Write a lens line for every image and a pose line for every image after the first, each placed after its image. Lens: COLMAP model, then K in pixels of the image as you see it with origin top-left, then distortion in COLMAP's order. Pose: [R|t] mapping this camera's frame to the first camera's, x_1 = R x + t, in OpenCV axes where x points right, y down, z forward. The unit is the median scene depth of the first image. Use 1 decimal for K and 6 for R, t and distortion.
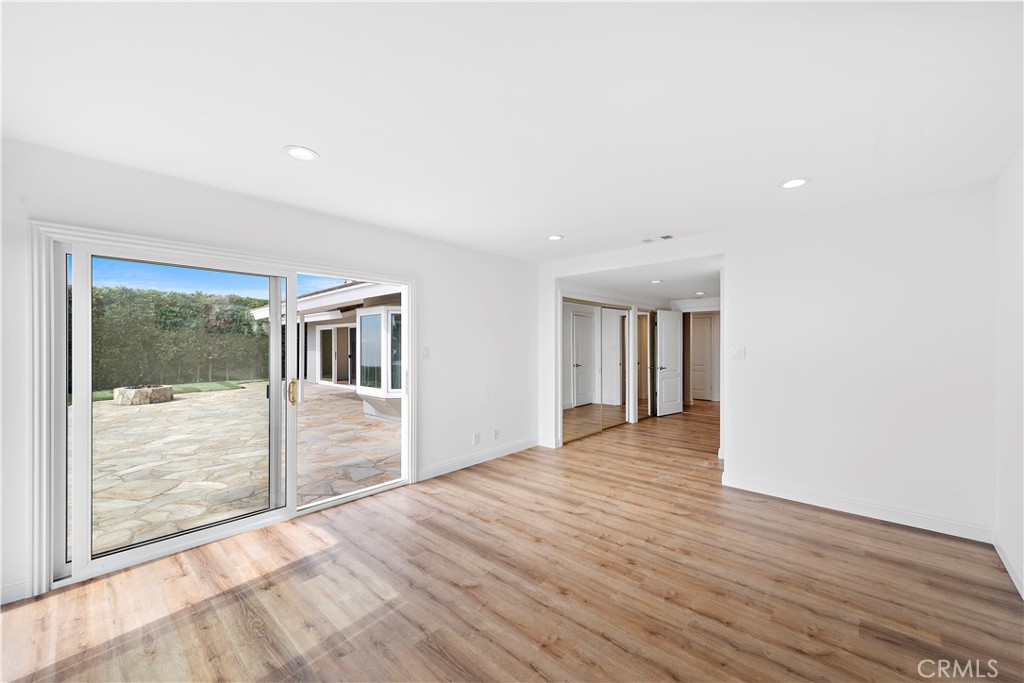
lens RADIAL K [[400.3, 0, 515.3], [0, 400.3, 346.1], [0, 0, 1]] dist [0.003486, 0.000221]
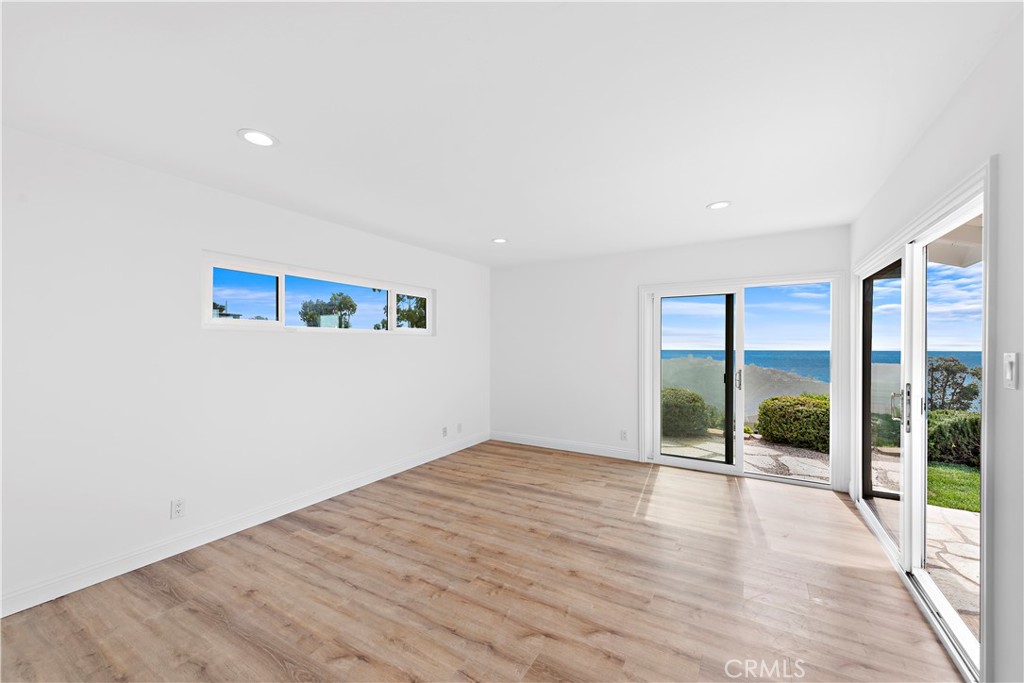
lens RADIAL K [[400.3, 0, 507.6], [0, 400.3, 340.4], [0, 0, 1]] dist [0.003486, 0.000221]
pose [[-0.983858, -0.002074, -0.178941, 0.253248], [-0.000923, 0.999978, -0.006515, -0.005571], [0.178951, -0.006245, -0.983838, 1.319327]]
